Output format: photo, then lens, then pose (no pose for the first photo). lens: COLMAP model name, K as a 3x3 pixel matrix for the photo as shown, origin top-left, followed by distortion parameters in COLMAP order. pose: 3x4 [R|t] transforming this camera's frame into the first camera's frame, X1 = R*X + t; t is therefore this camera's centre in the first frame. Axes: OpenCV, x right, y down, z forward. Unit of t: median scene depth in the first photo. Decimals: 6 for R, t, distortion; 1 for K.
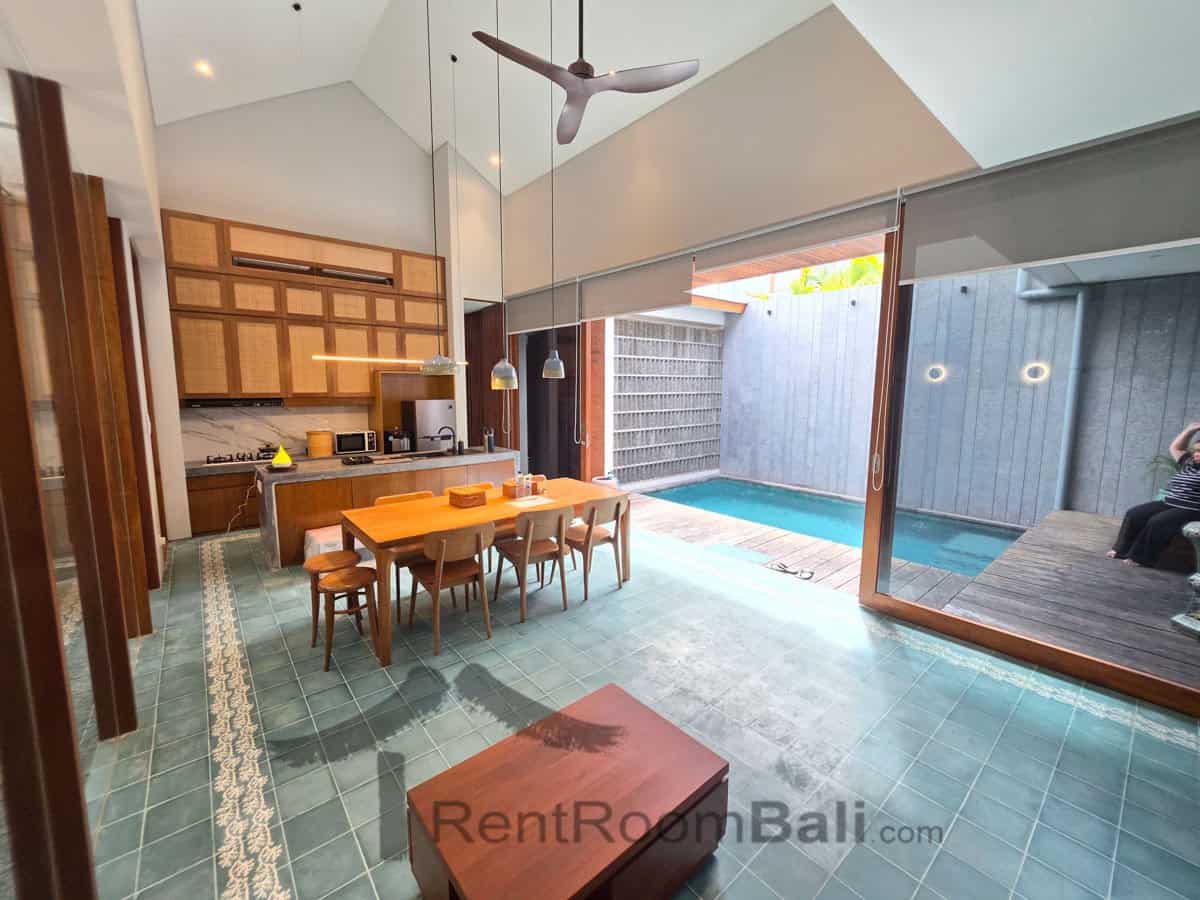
lens RADIAL K [[486.9, 0, 596.1], [0, 486.9, 443.1], [0, 0, 1]] dist [0.002841, 0.000161]
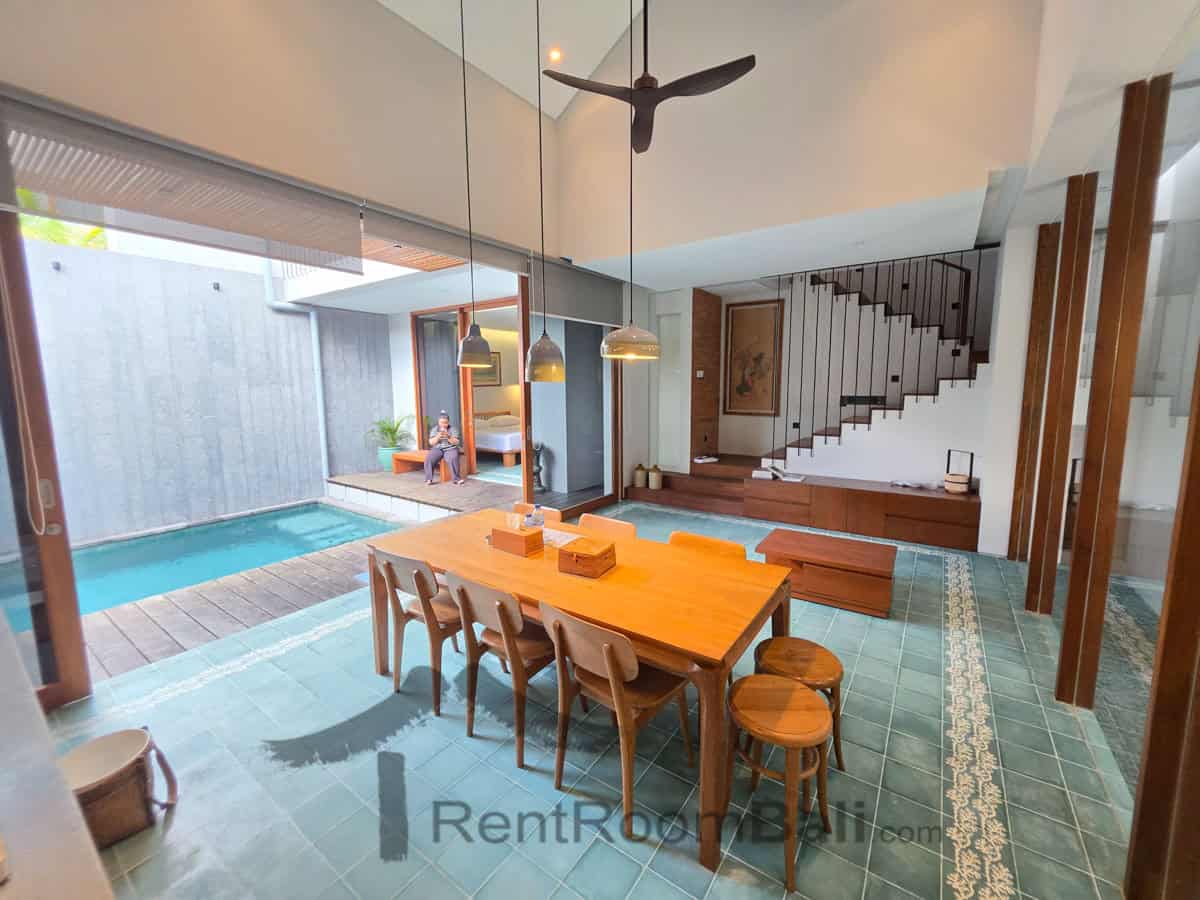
lens RADIAL K [[486.9, 0, 590.8], [0, 486.9, 450.0], [0, 0, 1]] dist [0.002841, 0.000161]
pose [[-0.259167, -0.143937, 0.955047, -1.083386], [0.121969, 0.976039, 0.180199, -0.203662], [-0.958100, 0.163187, -0.235401, 1.452972]]
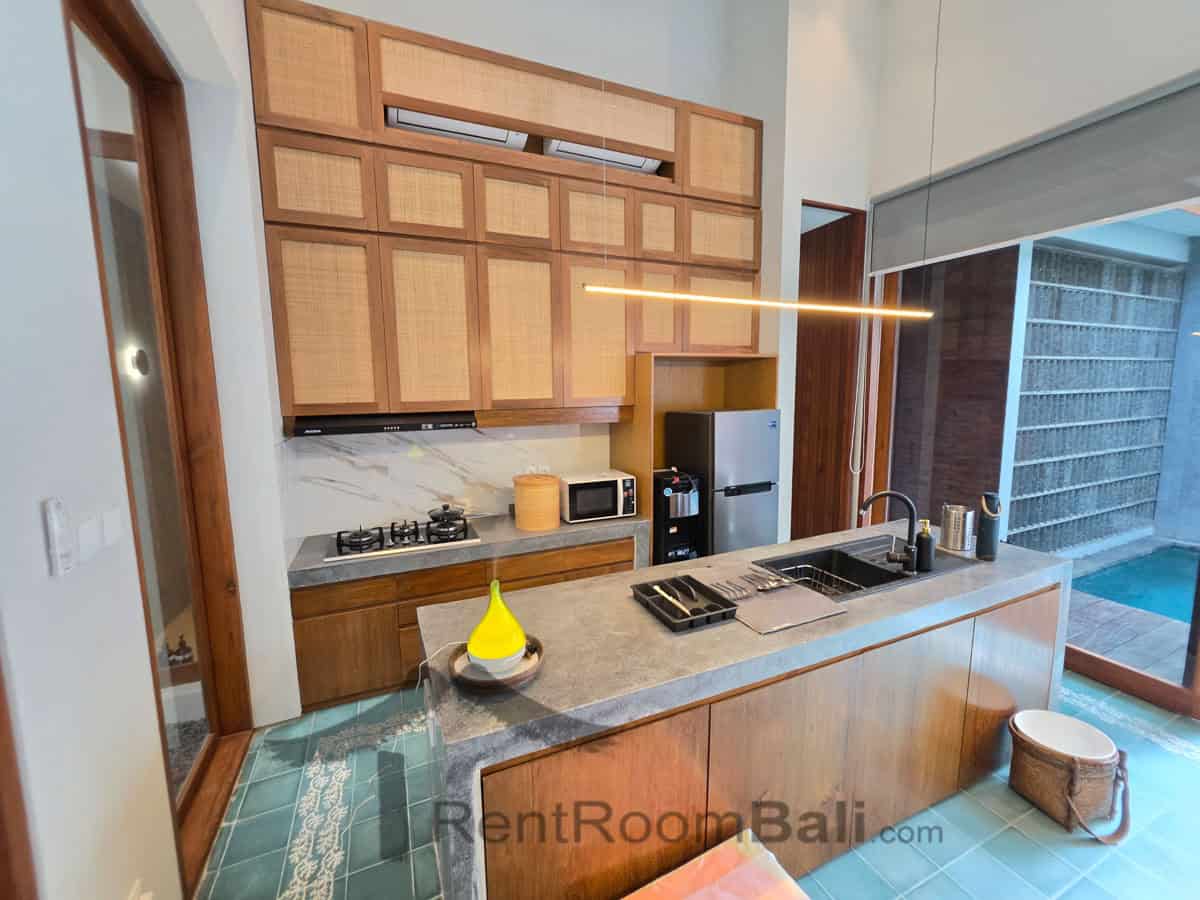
lens RADIAL K [[486.9, 0, 598.6], [0, 486.9, 445.5], [0, 0, 1]] dist [0.002841, 0.000161]
pose [[0.962308, 0.013297, -0.271637, -0.373177], [-0.013446, 0.999909, 0.001314, -0.058019], [0.271629, 0.002388, 0.962399, 0.540986]]
